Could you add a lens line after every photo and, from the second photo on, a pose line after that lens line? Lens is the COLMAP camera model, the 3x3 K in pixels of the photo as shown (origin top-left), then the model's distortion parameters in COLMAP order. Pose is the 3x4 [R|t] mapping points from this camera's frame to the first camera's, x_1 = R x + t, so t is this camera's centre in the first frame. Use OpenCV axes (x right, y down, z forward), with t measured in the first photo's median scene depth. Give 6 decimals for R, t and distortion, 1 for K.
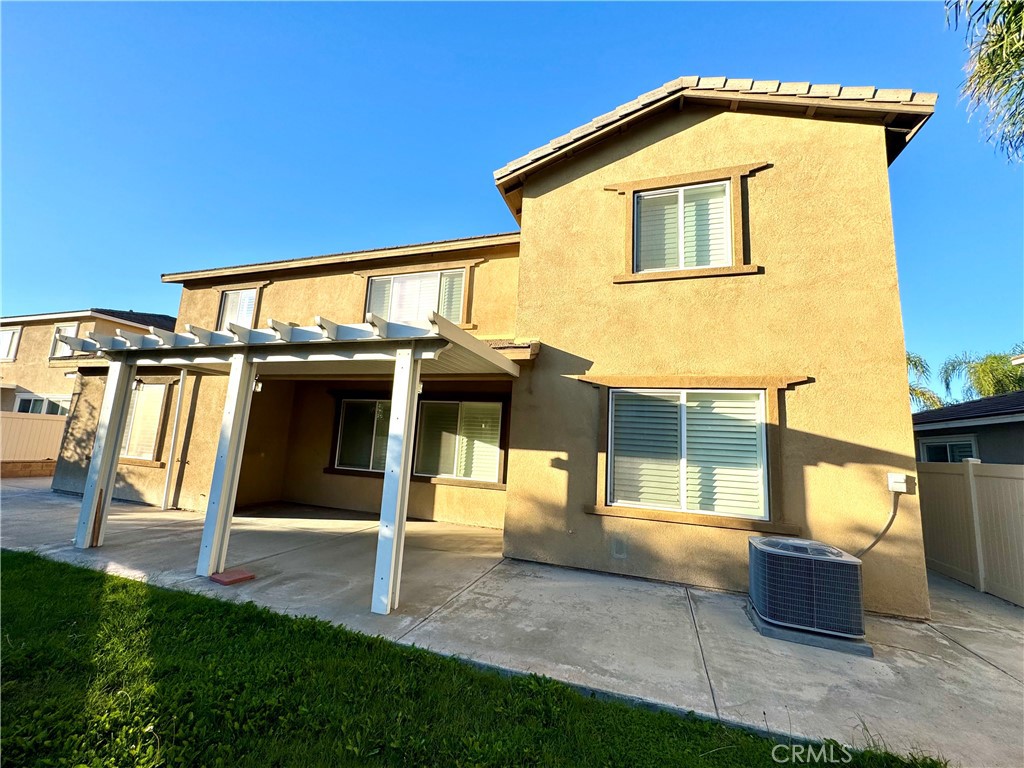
lens RADIAL K [[415.2, 0, 512.7], [0, 415.2, 375.1], [0, 0, 1]] dist [0.000235, 0.000534]
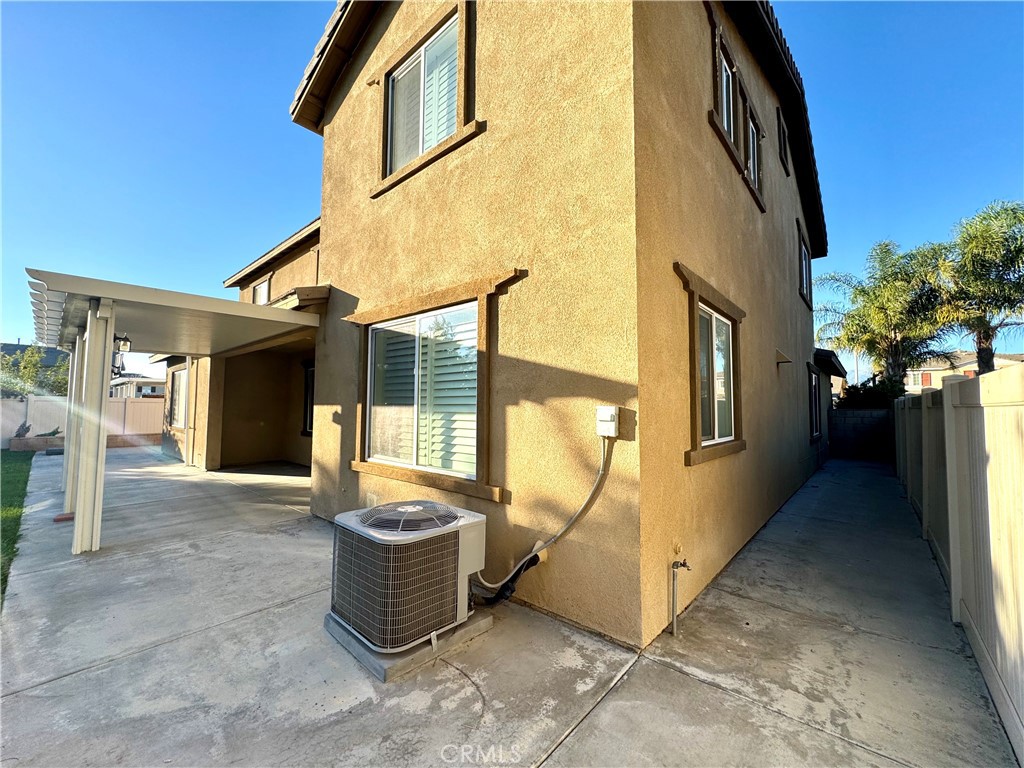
lens RADIAL K [[411.0, 0, 512.0], [0, 411.0, 384.0], [0, 0, 1]] dist [-0.002958, 0.000504]
pose [[0.917839, -0.072350, -0.390303, 1.082446], [0.109328, 0.991296, 0.073340, 0.153692], [0.381600, -0.109986, 0.917761, 0.436146]]
